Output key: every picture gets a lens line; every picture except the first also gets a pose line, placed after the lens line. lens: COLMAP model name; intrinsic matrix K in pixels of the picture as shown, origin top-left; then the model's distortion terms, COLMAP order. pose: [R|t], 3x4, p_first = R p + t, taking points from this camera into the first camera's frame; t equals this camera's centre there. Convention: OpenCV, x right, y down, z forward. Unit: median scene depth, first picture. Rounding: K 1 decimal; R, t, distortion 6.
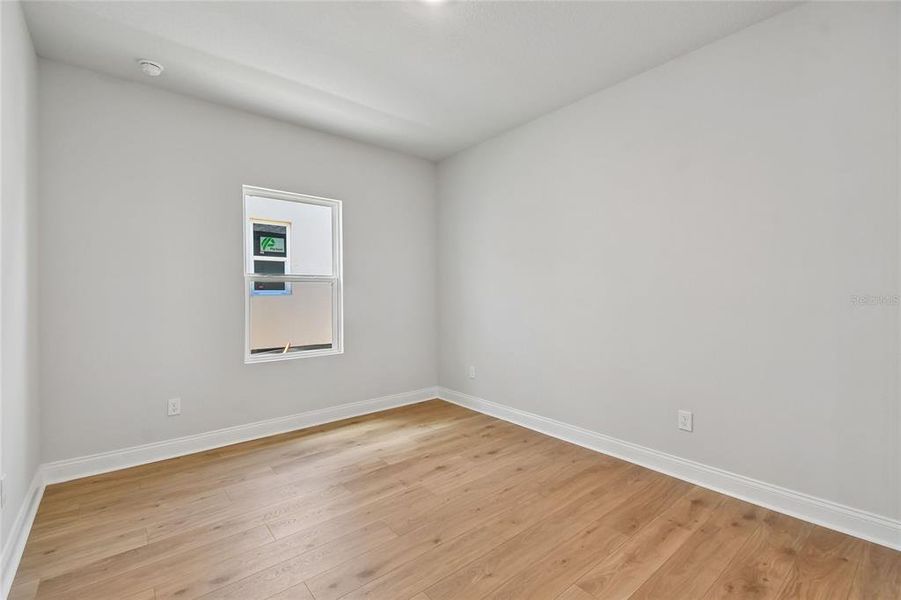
lens RADIAL K [[397.0, 0, 457.2], [0, 397.0, 298.5], [0, 0, 1]] dist [0.002795, -0.000127]
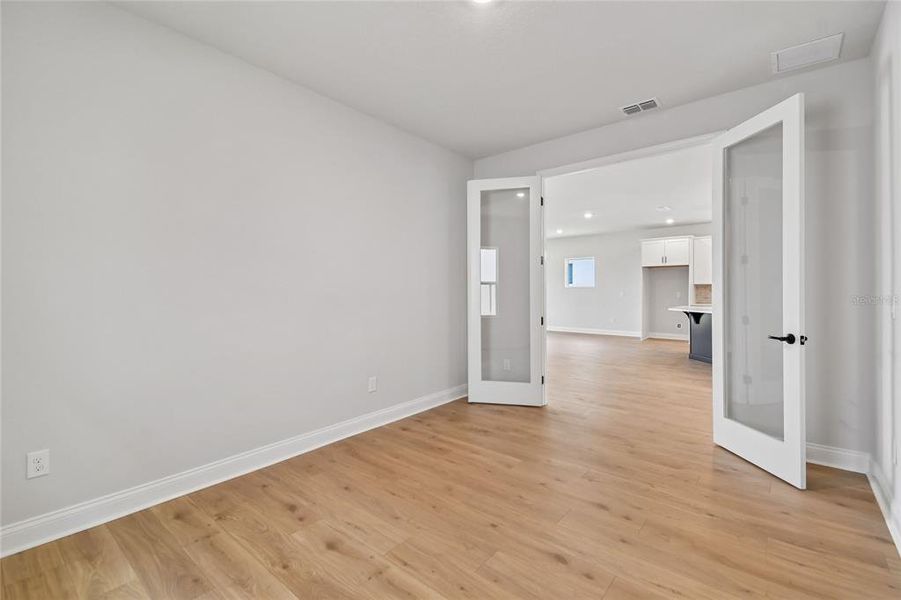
lens RADIAL K [[396.6, 0, 473.5], [0, 396.6, 287.0], [0, 0, 1]] dist [0.000014, -0.000263]
pose [[-0.209934, 0.000434, 0.977716, -0.815160], [0.021806, 0.999753, 0.004238, -0.010241], [-0.977472, 0.022210, -0.209891, 0.975455]]
